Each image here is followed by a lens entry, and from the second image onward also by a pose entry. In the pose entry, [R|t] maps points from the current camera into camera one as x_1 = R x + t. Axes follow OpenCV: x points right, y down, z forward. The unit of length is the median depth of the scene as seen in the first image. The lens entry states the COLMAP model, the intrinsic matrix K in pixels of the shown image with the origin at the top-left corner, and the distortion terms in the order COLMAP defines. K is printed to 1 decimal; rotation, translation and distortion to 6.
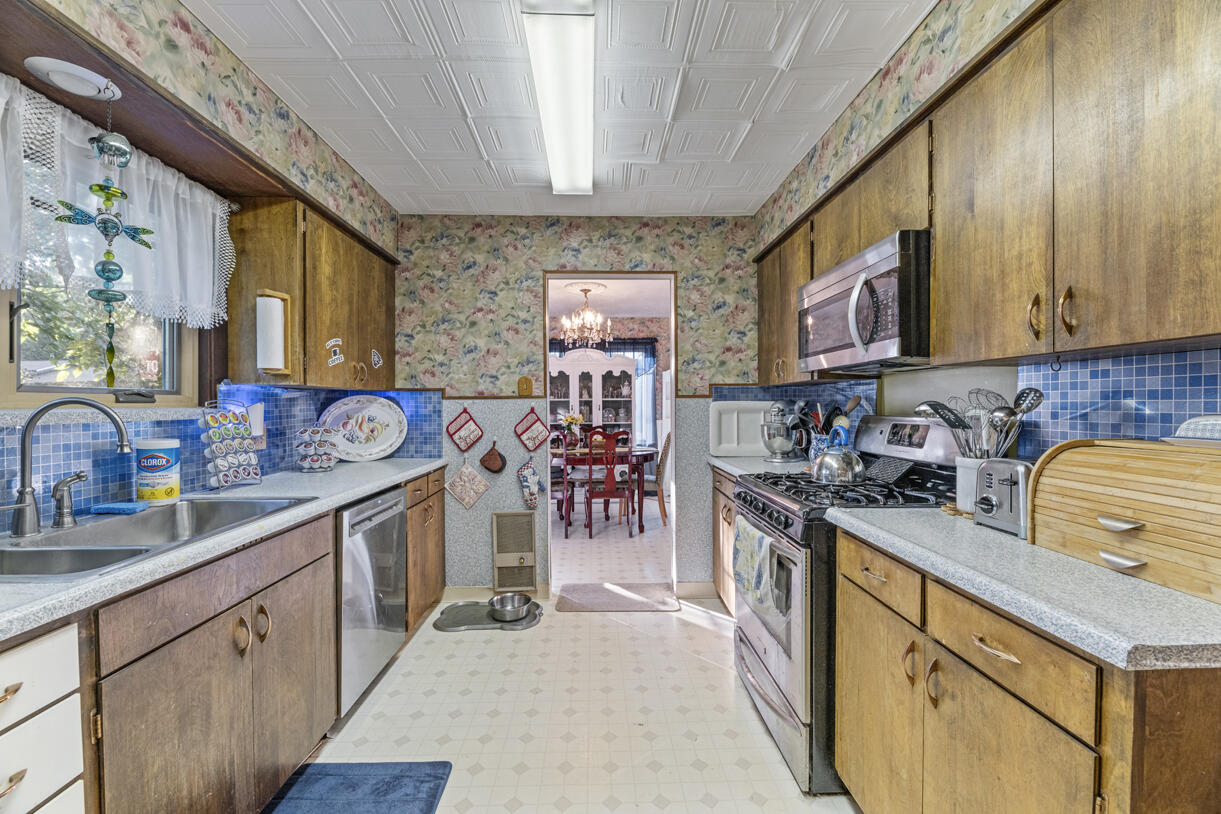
lens RADIAL K [[491.0, 0, 606.5], [0, 491.0, 410.2], [0, 0, 1]] dist [0.000938, -0.005605]
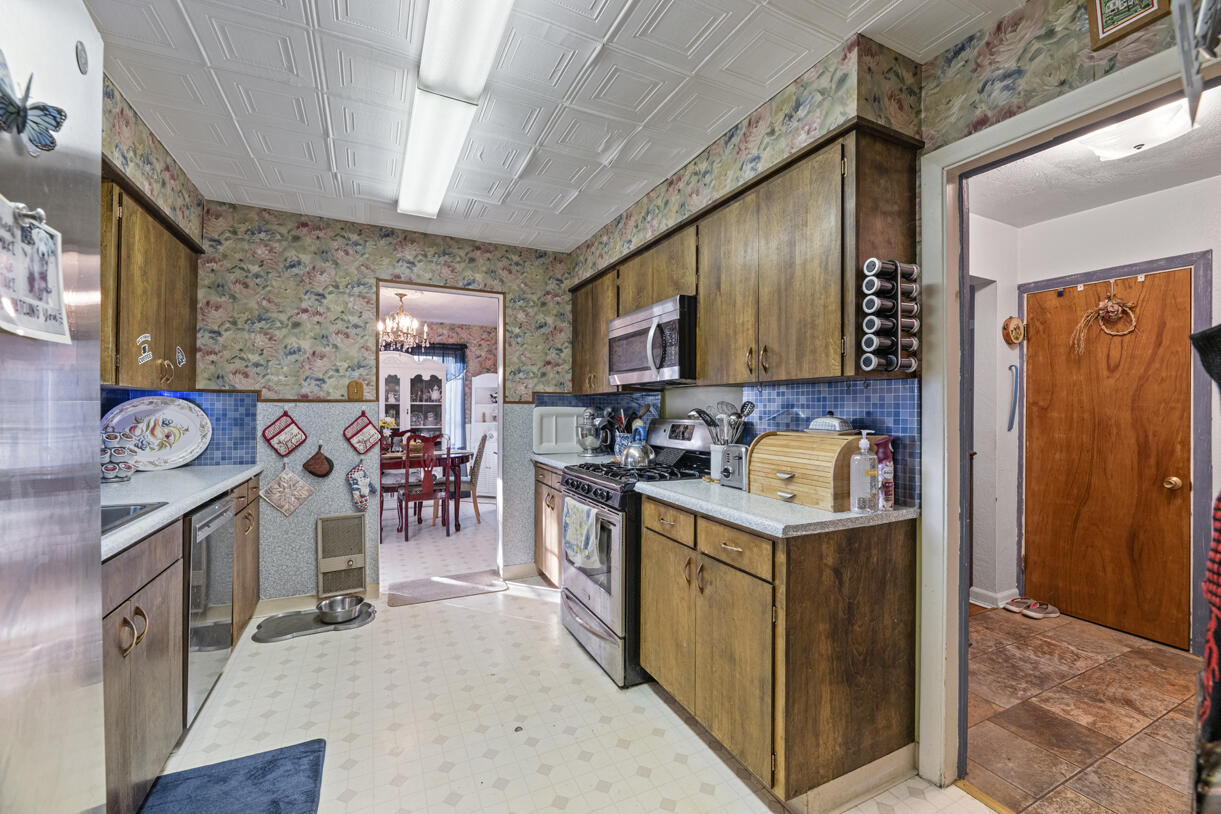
lens RADIAL K [[491.0, 0, 606.5], [0, 491.0, 410.2], [0, 0, 1]] dist [0.000938, -0.005605]
pose [[0.912858, 0.007242, 0.408213, -0.118635], [-0.003410, 0.999943, -0.010115, 0.001373], [-0.408263, 0.007842, 0.912831, -0.151297]]
